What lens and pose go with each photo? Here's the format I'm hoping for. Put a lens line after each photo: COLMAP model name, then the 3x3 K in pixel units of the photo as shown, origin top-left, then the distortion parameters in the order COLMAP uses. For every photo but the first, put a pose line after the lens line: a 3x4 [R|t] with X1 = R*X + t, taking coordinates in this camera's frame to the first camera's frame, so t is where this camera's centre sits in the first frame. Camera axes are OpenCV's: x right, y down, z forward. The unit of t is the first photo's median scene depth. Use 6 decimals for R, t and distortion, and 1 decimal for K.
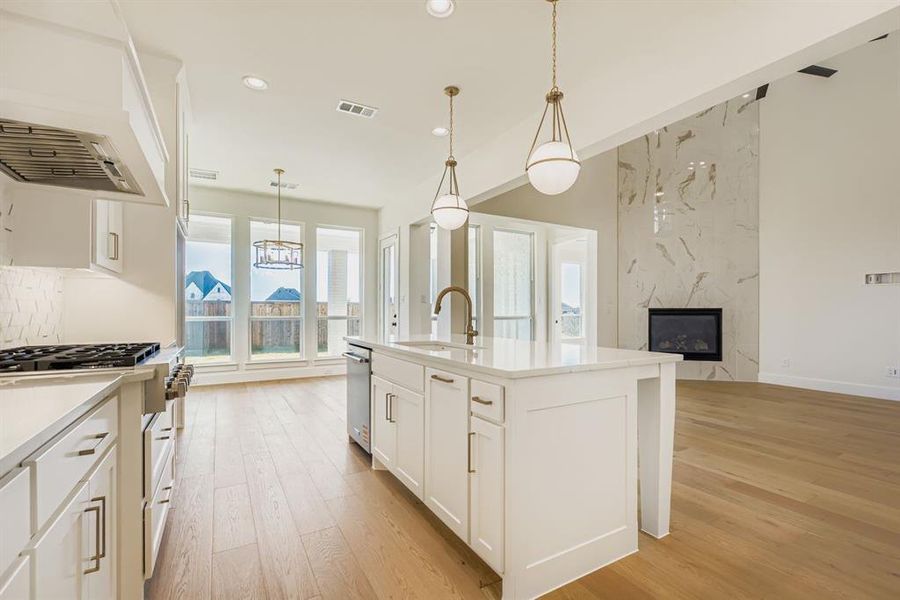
lens RADIAL K [[398.7, 0, 452.7], [0, 398.7, 308.5], [0, 0, 1]] dist [-0.000800, 0.000095]
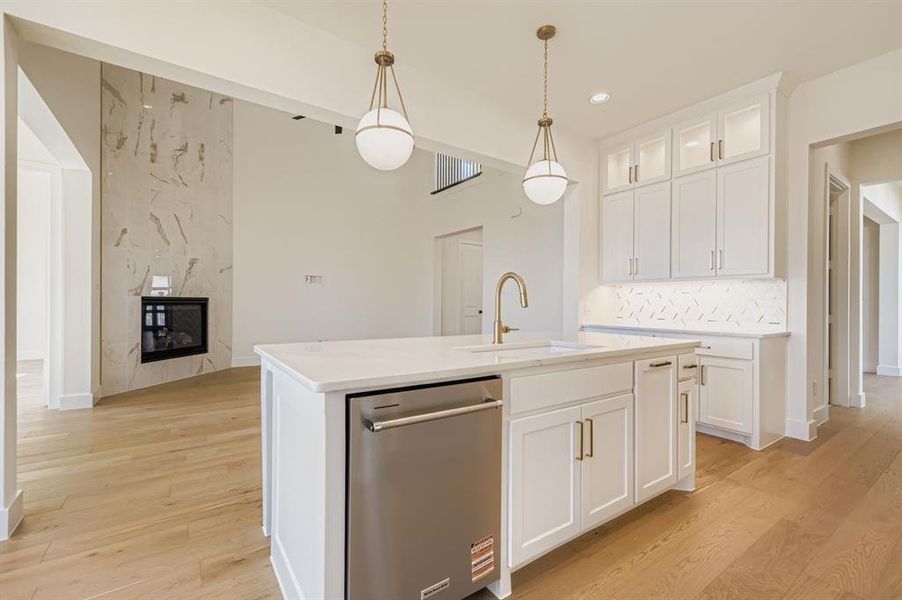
lens RADIAL K [[389.9, 0, 448.6], [0, 389.9, 302.2], [0, 0, 1]] dist [0.000091, 0.010245]
pose [[-0.077353, -0.000720, 0.997004, -0.309133], [-0.010712, 0.999943, -0.000109, 0.003892], [-0.996946, -0.010688, -0.077356, 0.491035]]
